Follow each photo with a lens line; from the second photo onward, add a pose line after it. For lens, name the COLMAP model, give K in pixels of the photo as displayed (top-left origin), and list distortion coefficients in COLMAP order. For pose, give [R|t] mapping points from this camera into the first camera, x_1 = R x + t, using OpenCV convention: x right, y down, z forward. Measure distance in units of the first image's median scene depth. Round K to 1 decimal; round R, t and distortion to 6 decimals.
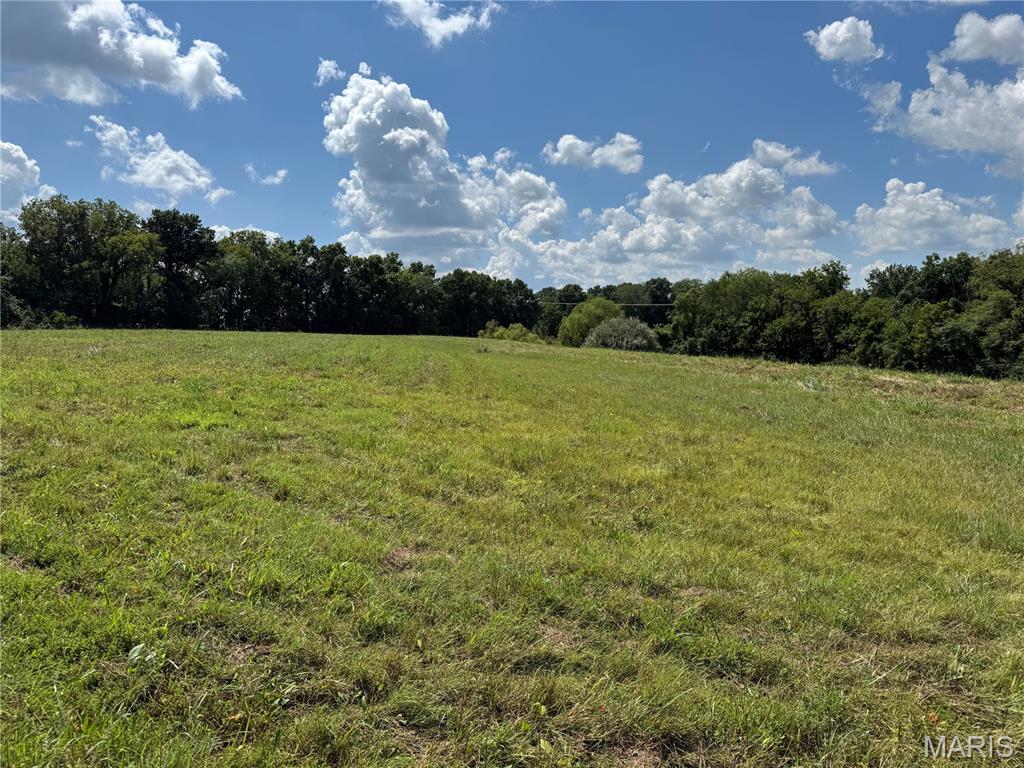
lens RADIAL K [[711.6, 0, 508.2], [0, 711.6, 385.4], [0, 0, 1]] dist [0.004575, -0.002307]
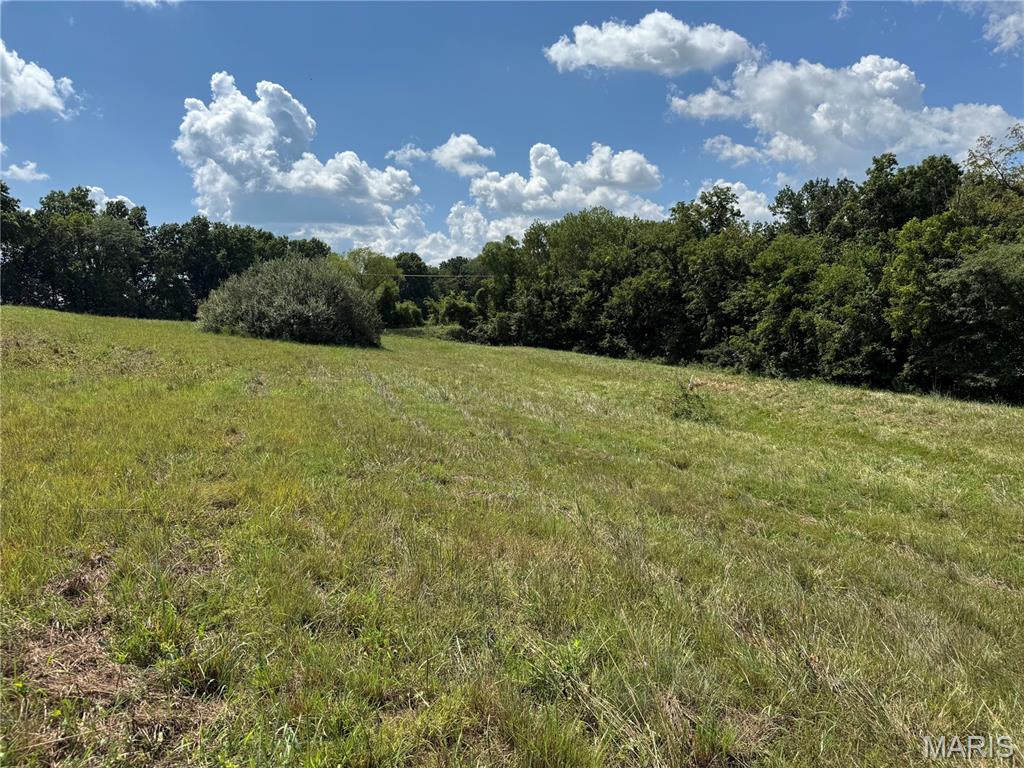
lens RADIAL K [[711.6, 0, 514.7], [0, 711.6, 380.7], [0, 0, 1]] dist [0.004575, -0.002307]
pose [[0.988895, -0.013198, 0.148031, 0.217617], [0.011813, 0.999878, 0.010232, -0.016487], [-0.148148, -0.008370, 0.988930, 0.473654]]
